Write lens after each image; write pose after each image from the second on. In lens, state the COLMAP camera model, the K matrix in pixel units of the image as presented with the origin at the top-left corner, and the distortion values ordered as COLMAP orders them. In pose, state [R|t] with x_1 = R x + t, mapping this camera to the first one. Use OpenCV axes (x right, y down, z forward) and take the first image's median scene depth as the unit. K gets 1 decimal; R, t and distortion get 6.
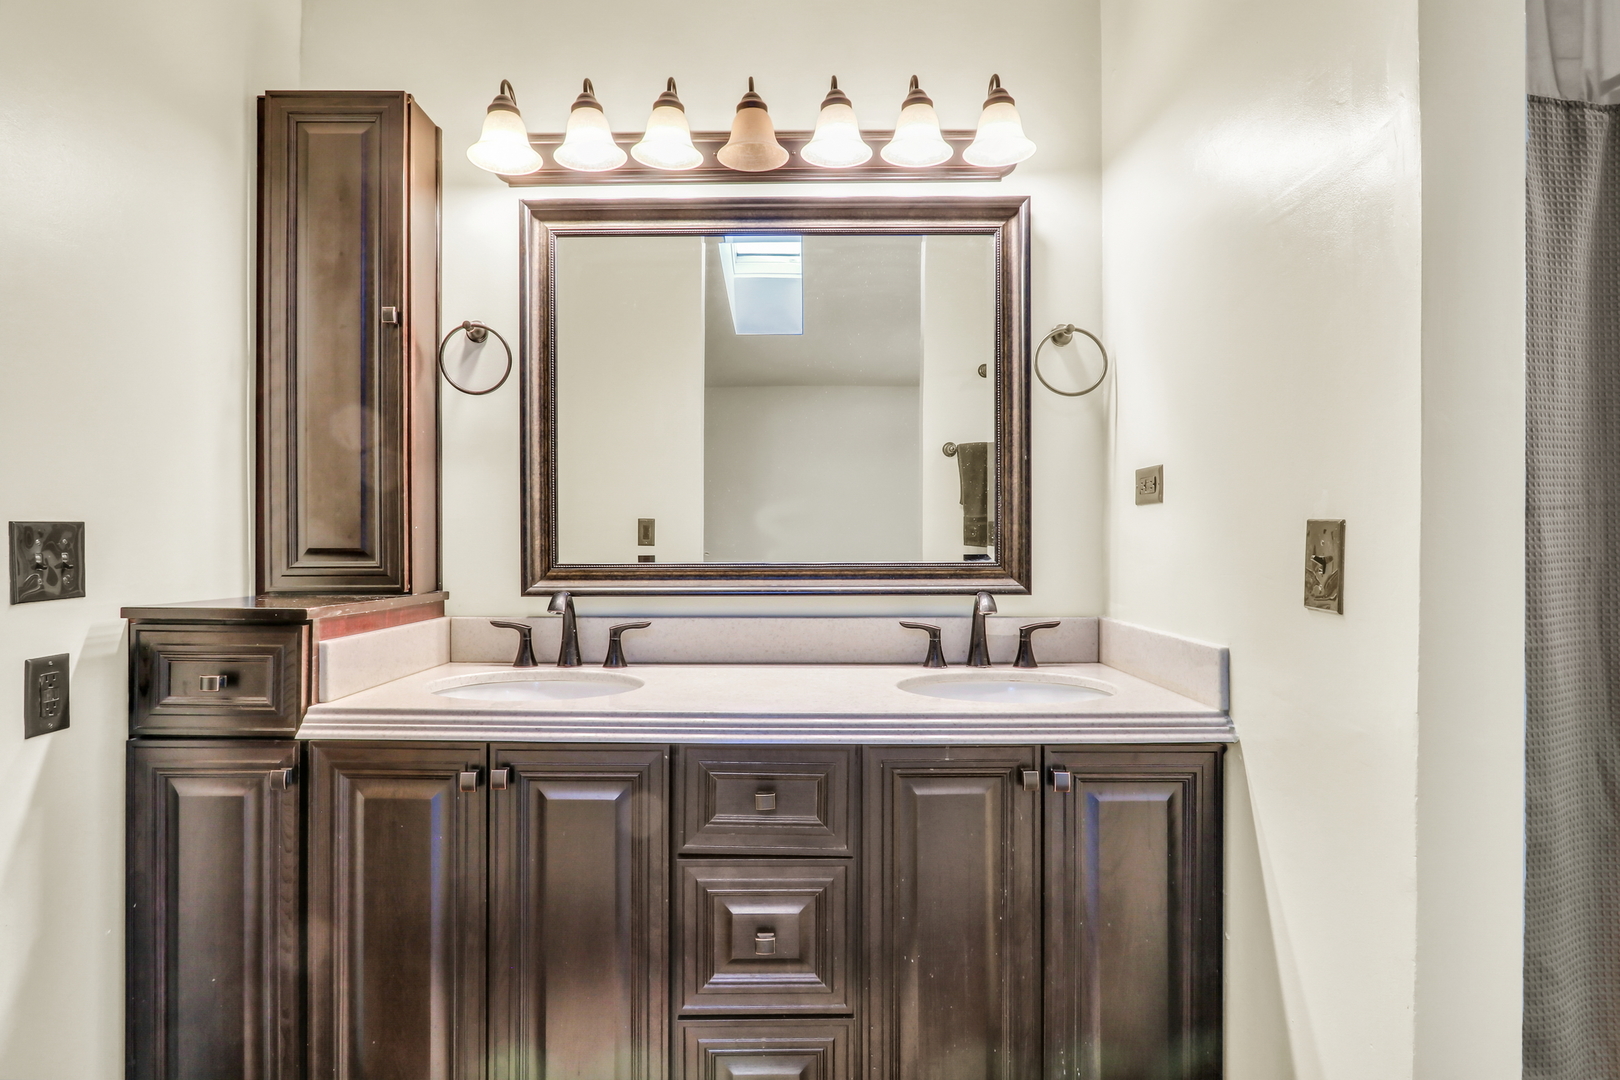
lens RADIAL K [[818.7, 0, 788.2], [0, 818.7, 540.6], [0, 0, 1]] dist [-0.014541, -0.000004]
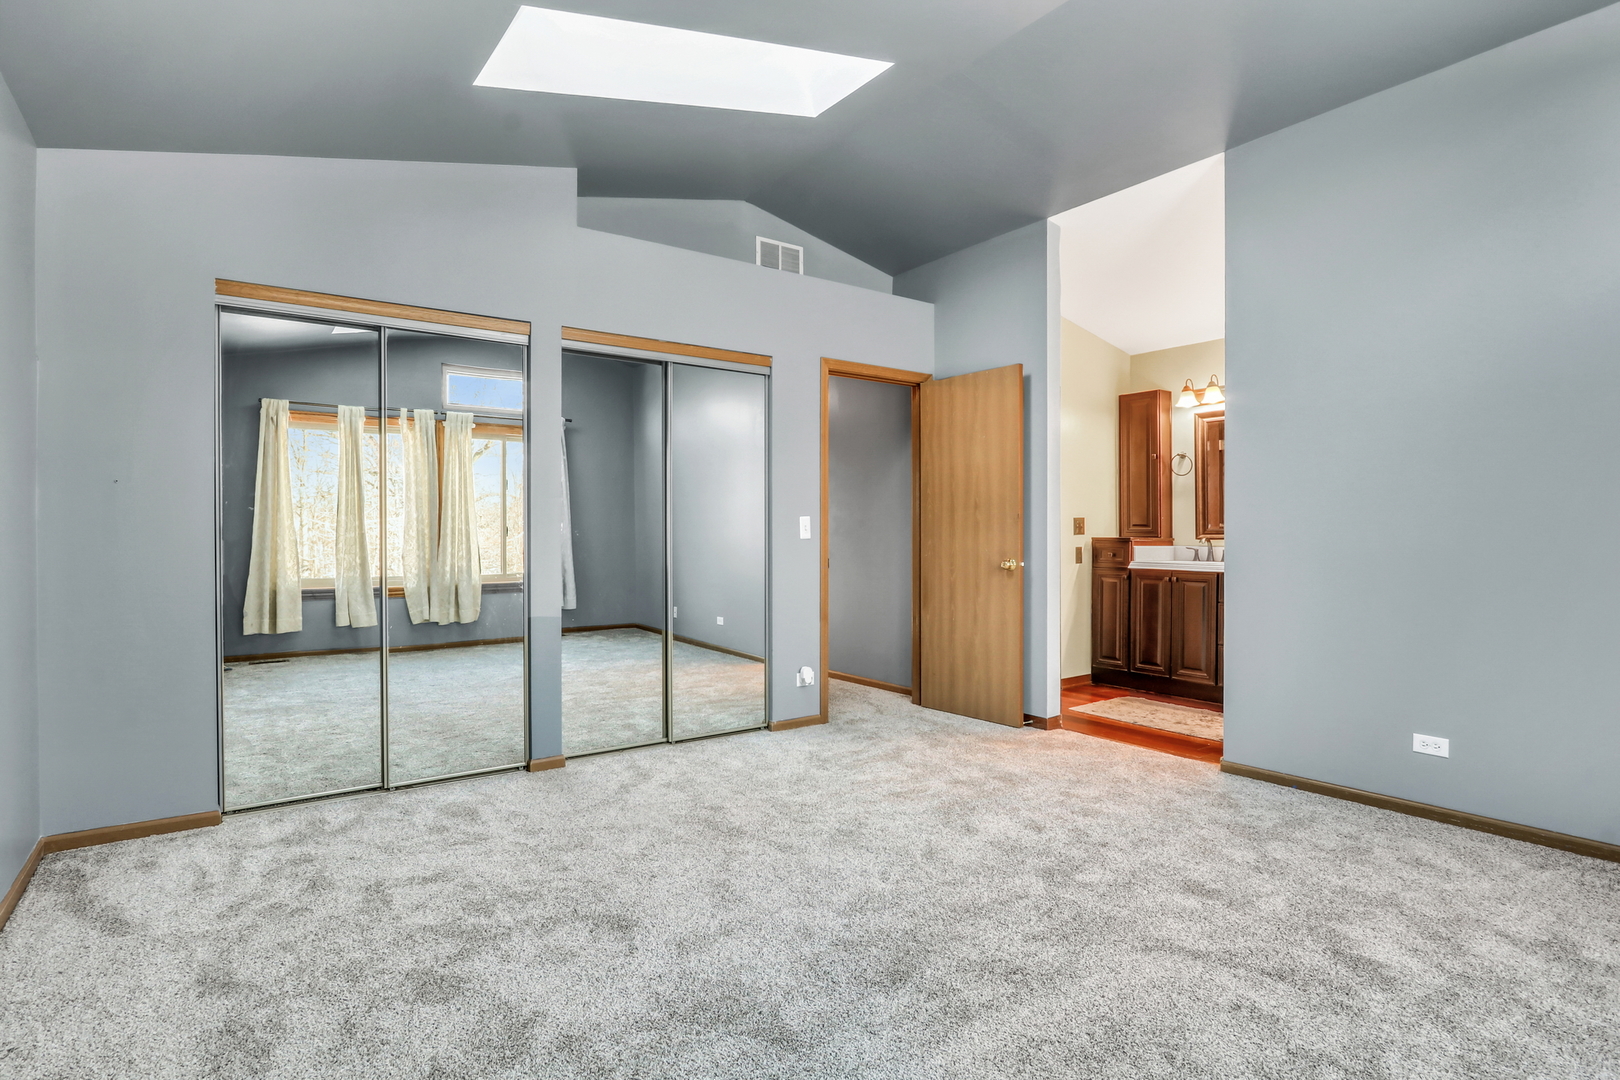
lens RADIAL K [[818.7, 0, 788.2], [0, 818.7, 540.6], [0, 0, 1]] dist [-0.014541, -0.000004]
pose [[0.579077, 0.001691, -0.815271, 1.641186], [0.002699, 0.999988, 0.003991, 0.069223], [0.815269, -0.004511, 0.579065, -2.595447]]
